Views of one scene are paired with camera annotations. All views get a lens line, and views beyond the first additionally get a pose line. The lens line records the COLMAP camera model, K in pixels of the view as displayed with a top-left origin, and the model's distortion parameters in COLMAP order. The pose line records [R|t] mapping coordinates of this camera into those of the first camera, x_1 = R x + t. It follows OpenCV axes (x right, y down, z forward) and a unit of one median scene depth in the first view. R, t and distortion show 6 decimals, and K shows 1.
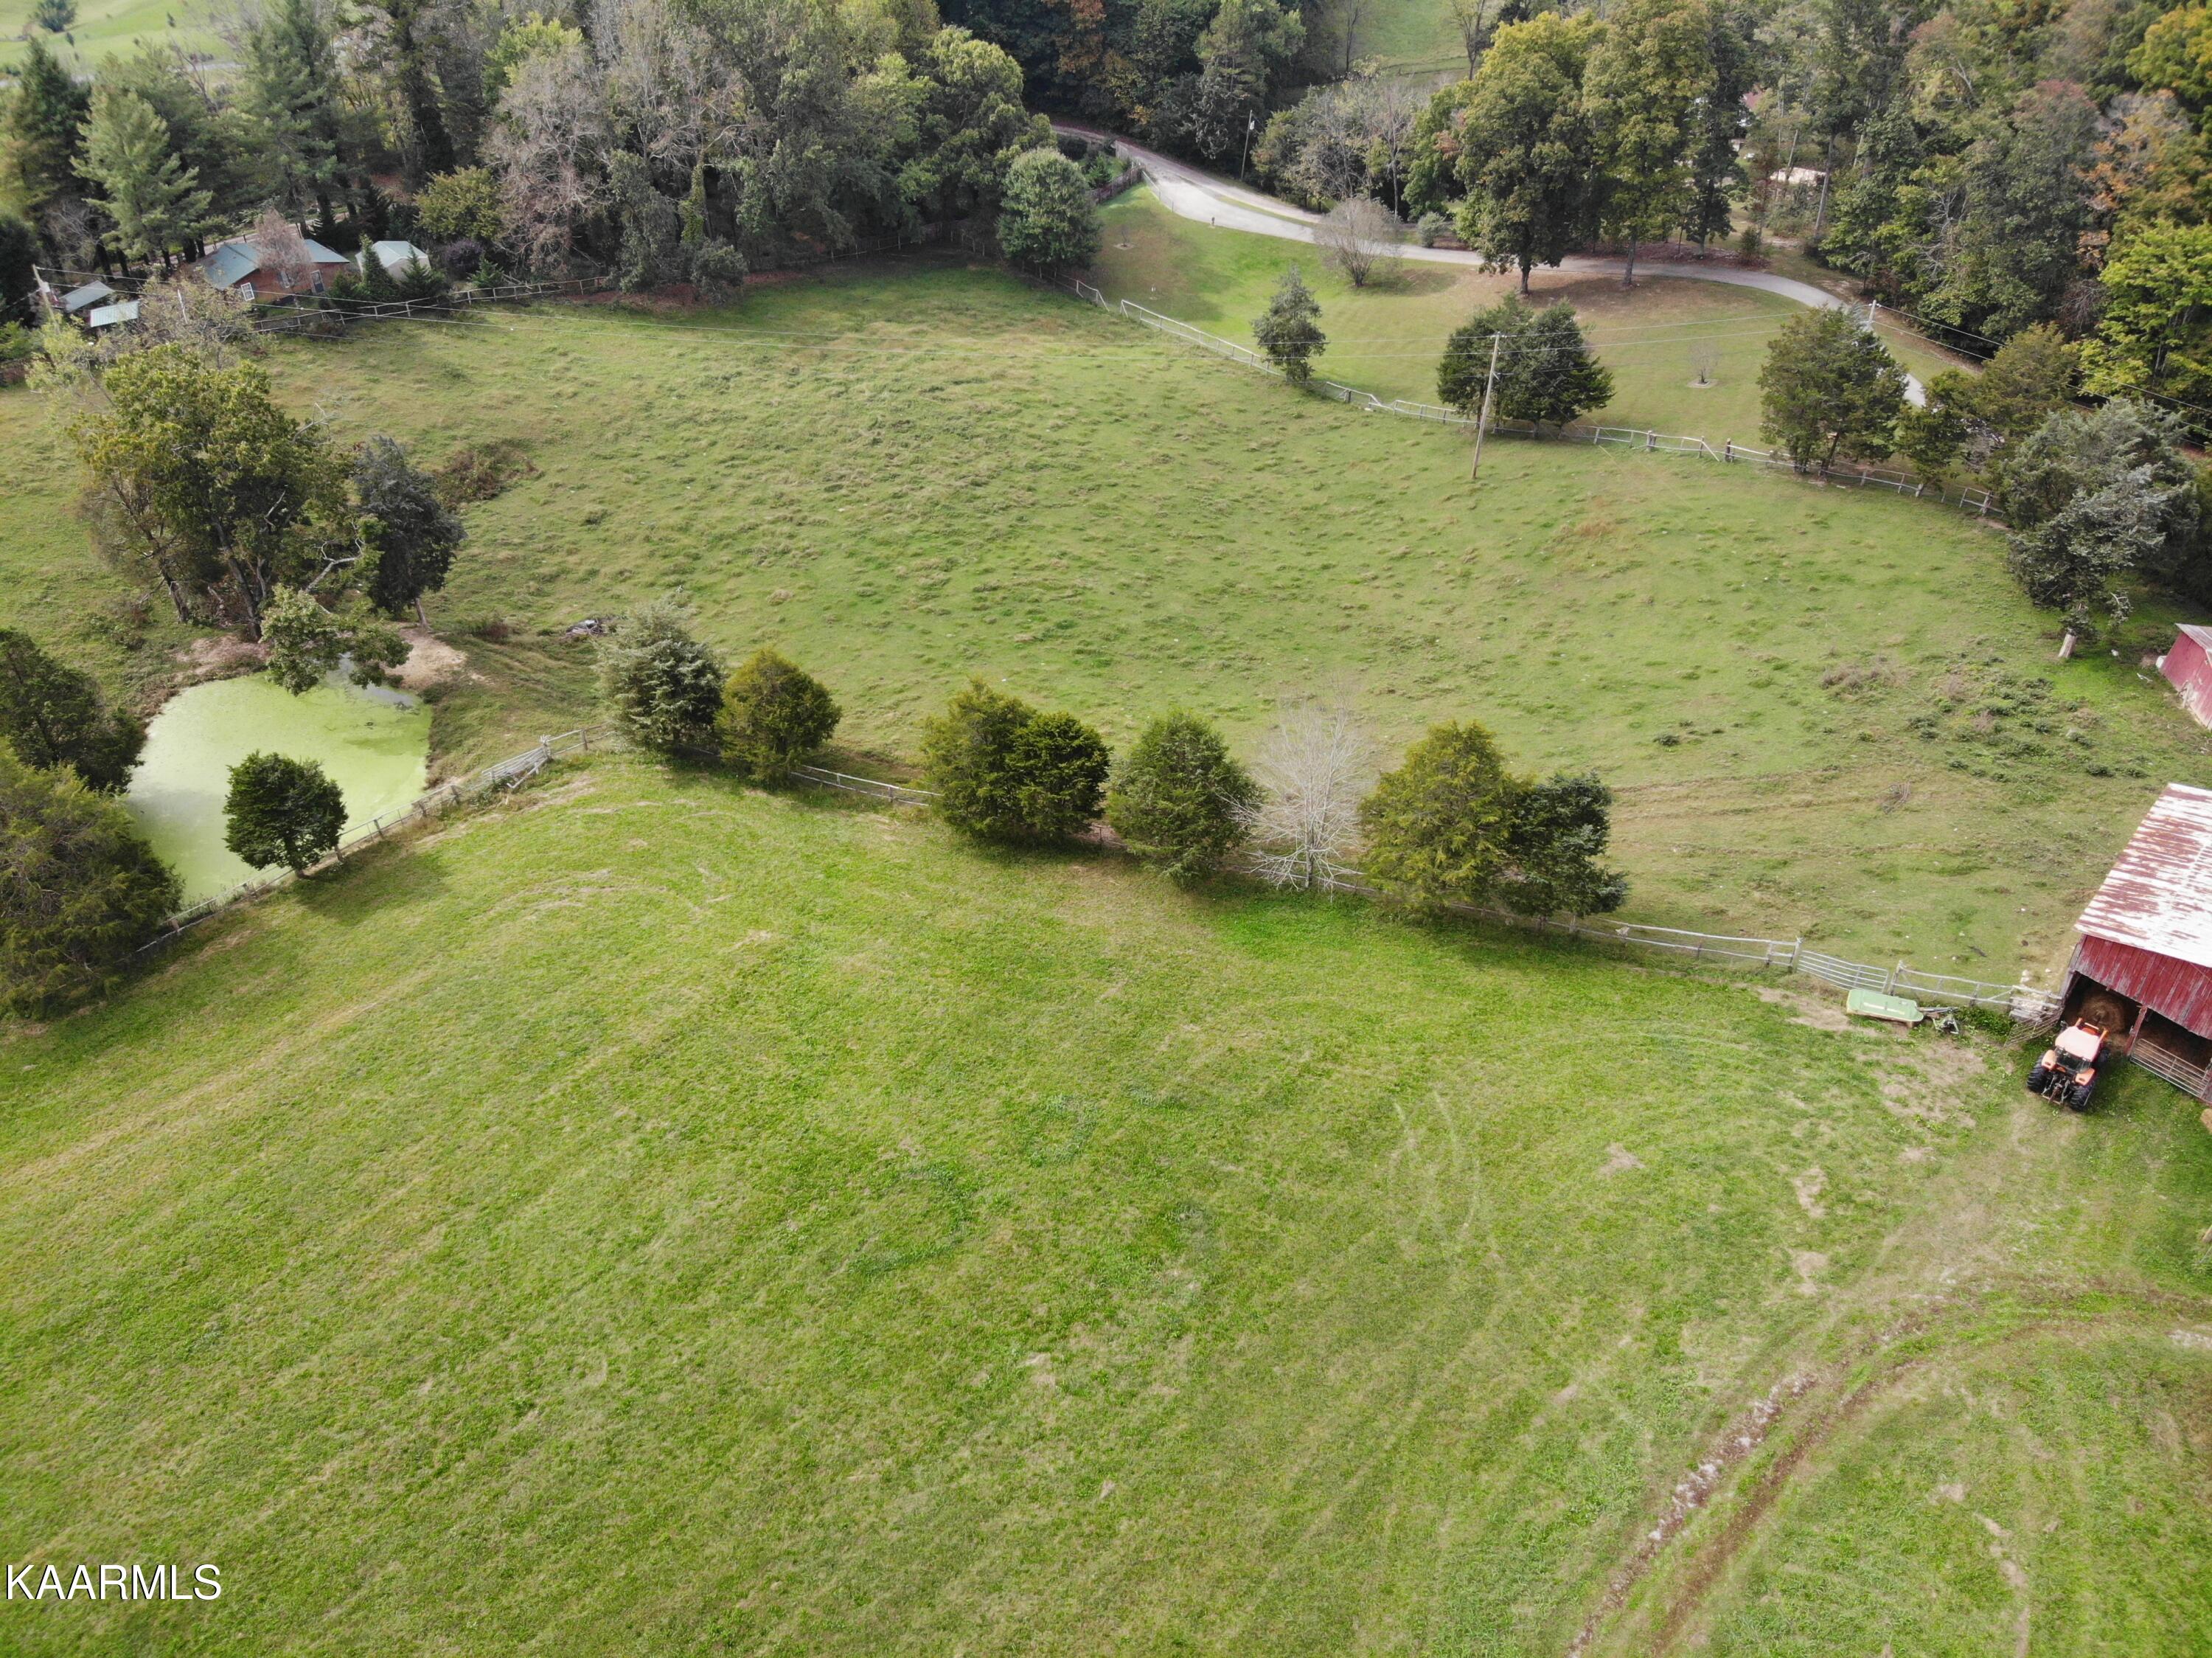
lens RADIAL K [[1633.2, 0, 1111.4], [0, 1633.2, 838.4], [0, 0, 1]] dist [0.016478, -0.129926]
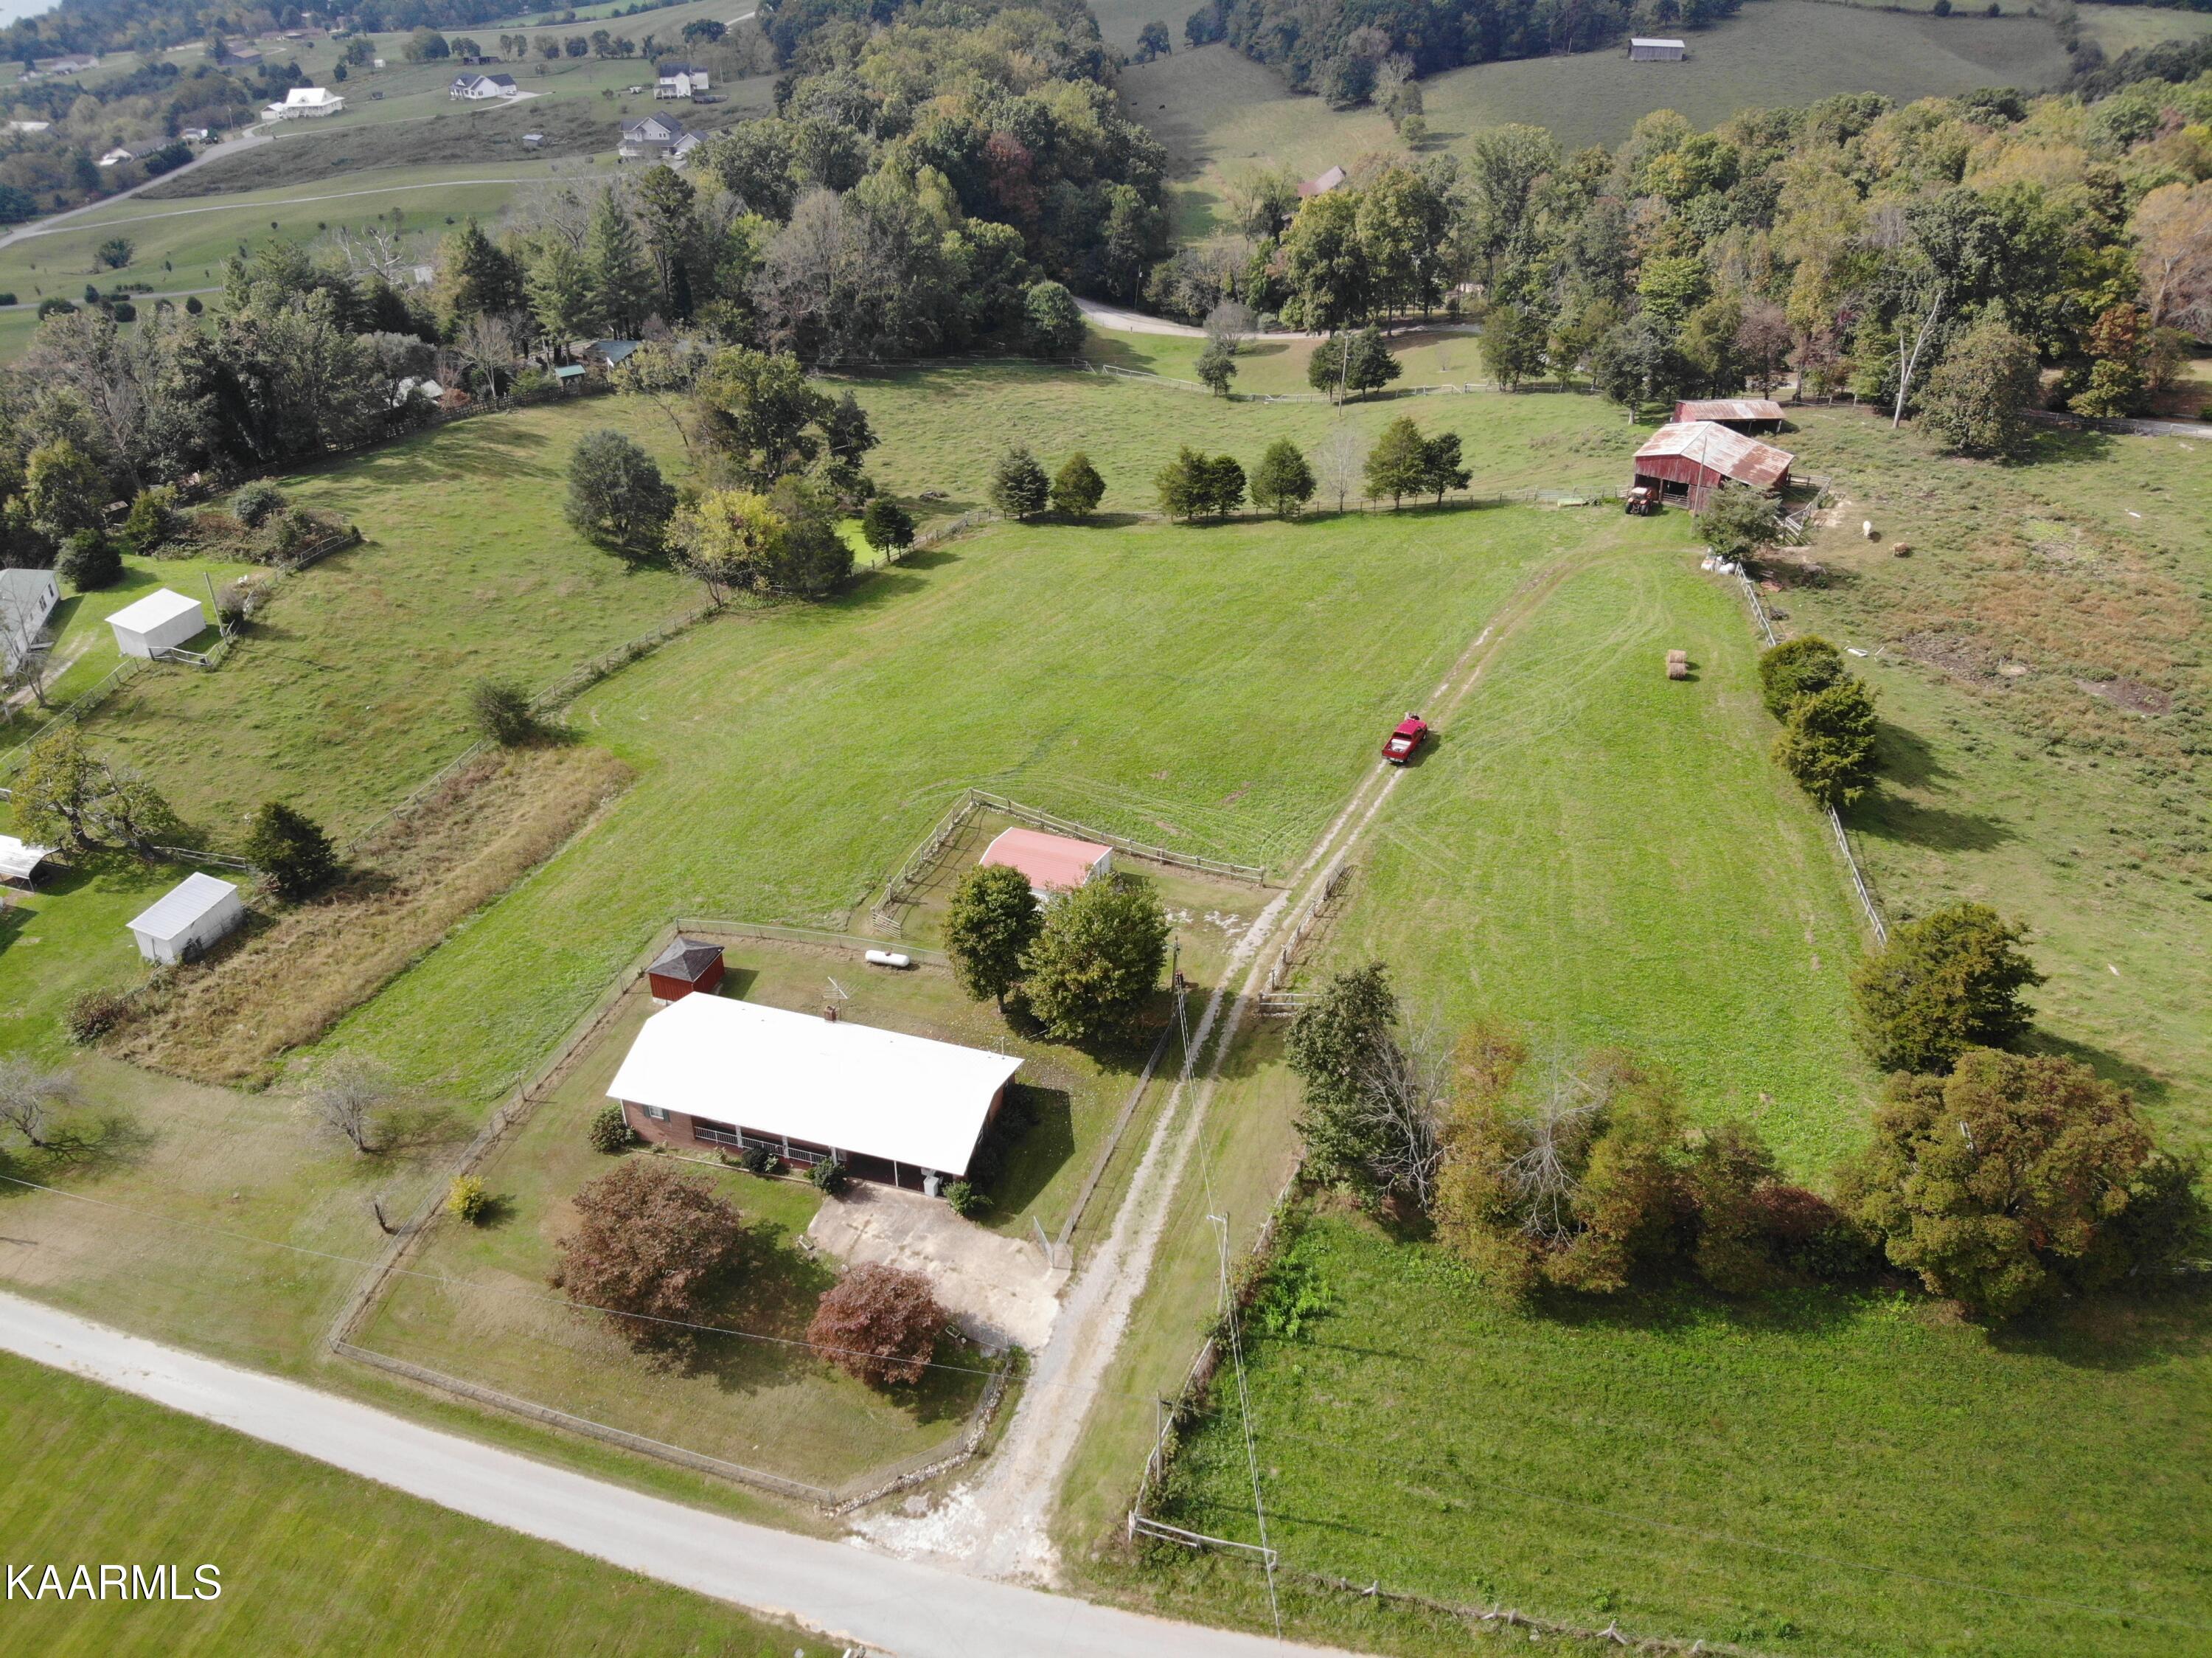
lens RADIAL K [[1633.2, 0, 1100.7], [0, 1633.2, 835.2], [0, 0, 1]] dist [0.016478, -0.129926]
pose [[0.982475, -0.099999, 0.157302, -0.547193], [0.120038, 0.985056, -0.123517, 0.633325], [-0.142599, 0.140235, 0.979796, -1.035487]]
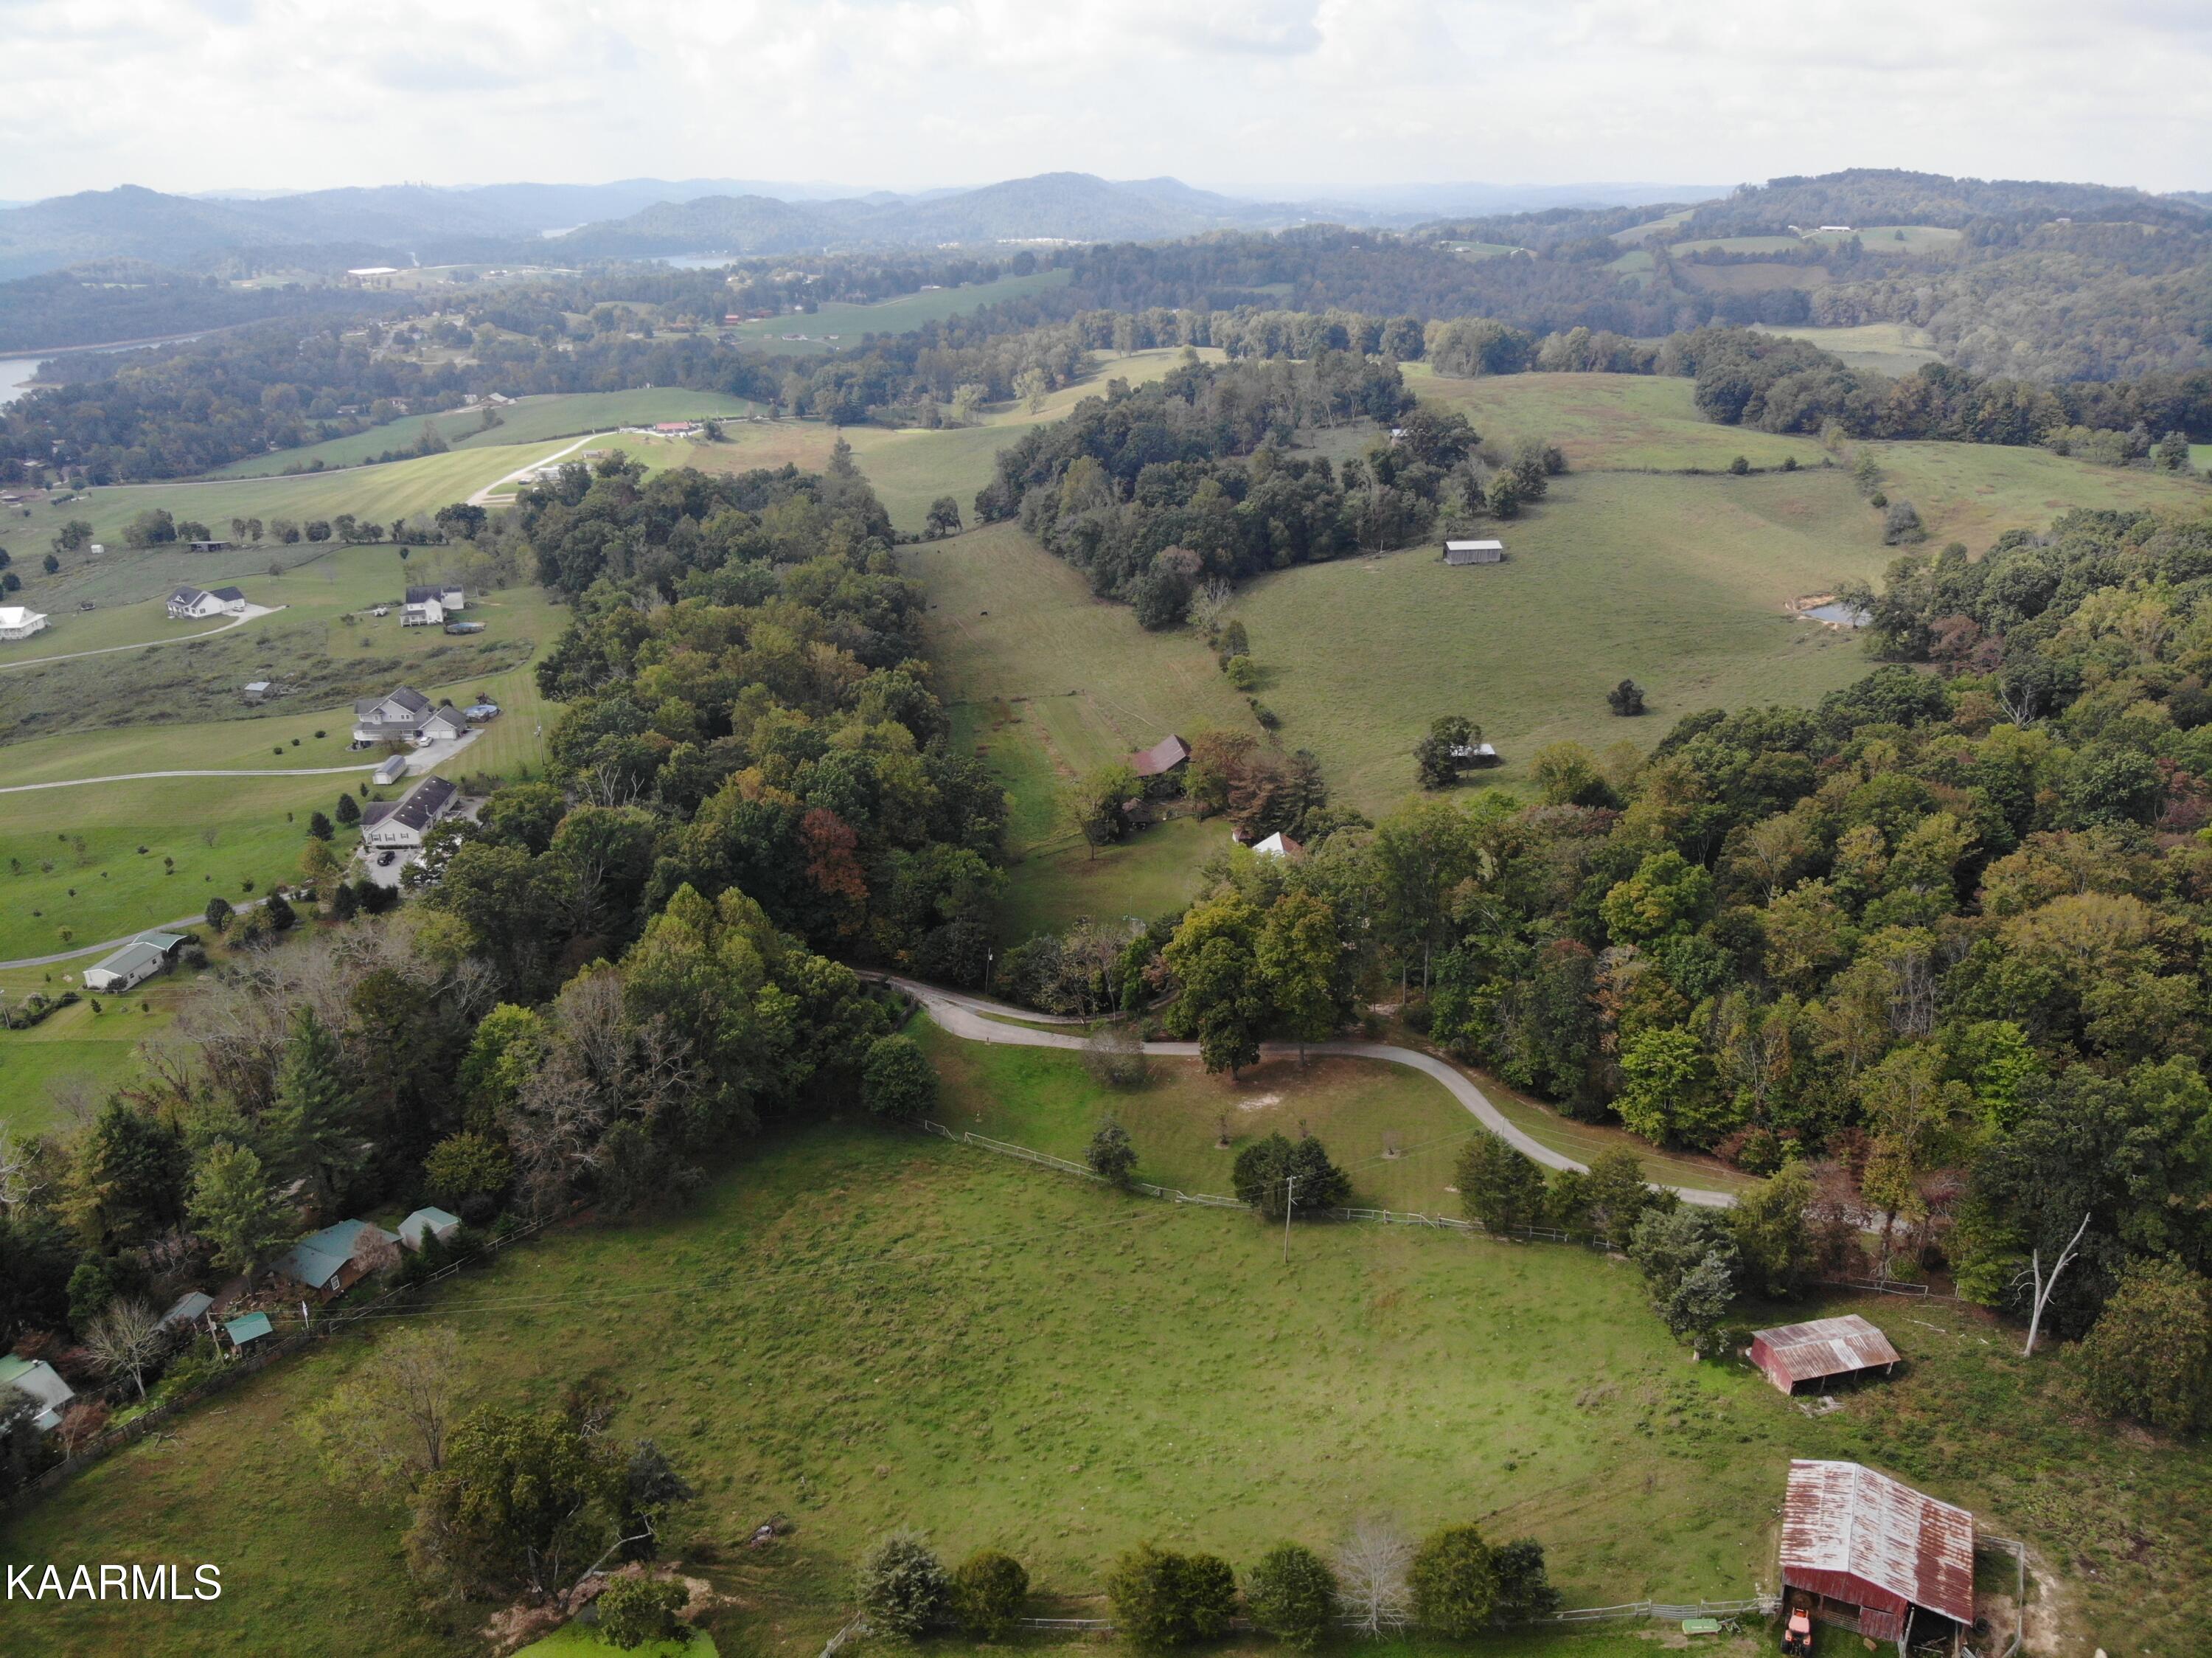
lens RADIAL K [[1633.2, 0, 1101.1], [0, 1633.2, 838.7], [0, 0, 1]] dist [0.016478, -0.129926]
pose [[0.946098, -0.121765, 0.300120, -0.460922], [0.210540, 0.935360, -0.284209, -0.265459], [-0.246114, 0.332077, 0.910578, -0.607885]]
